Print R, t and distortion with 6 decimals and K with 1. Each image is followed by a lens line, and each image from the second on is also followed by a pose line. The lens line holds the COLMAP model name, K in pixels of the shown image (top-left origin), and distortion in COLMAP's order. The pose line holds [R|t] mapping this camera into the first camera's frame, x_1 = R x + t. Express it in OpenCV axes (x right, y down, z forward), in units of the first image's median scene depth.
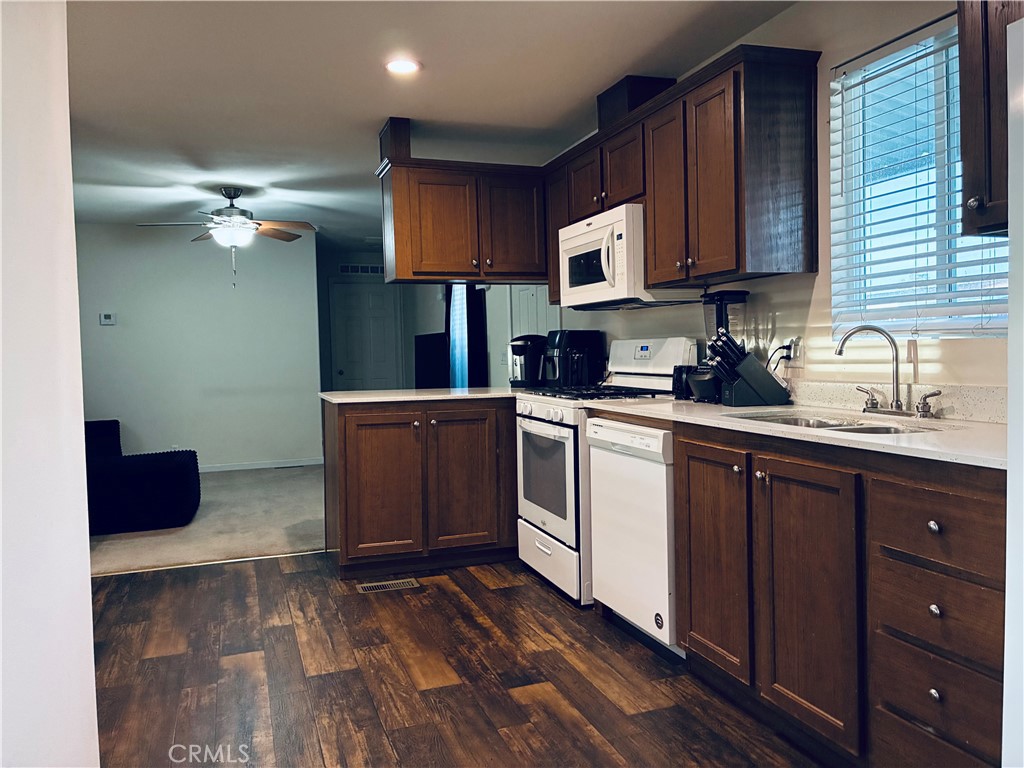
lens RADIAL K [[773.4, 0, 511.6], [0, 773.4, 375.3], [0, 0, 1]] dist [0.043265, -0.000532]
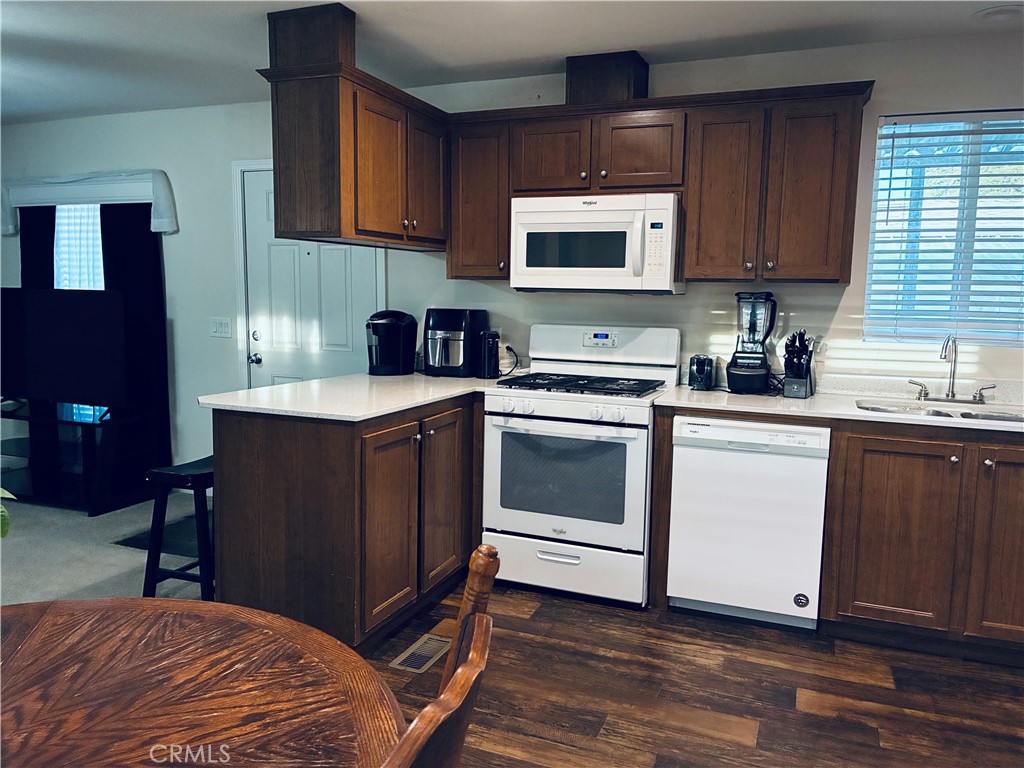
lens RADIAL K [[772.6, 0, 512.0], [0, 772.6, 384.0], [0, 0, 1]] dist [0.035101, -0.004558]
pose [[0.664792, -0.057122, 0.744841, -0.785131], [-0.007152, 0.996540, 0.082809, -0.067161], [-0.746994, -0.060378, 0.662083, 0.534113]]
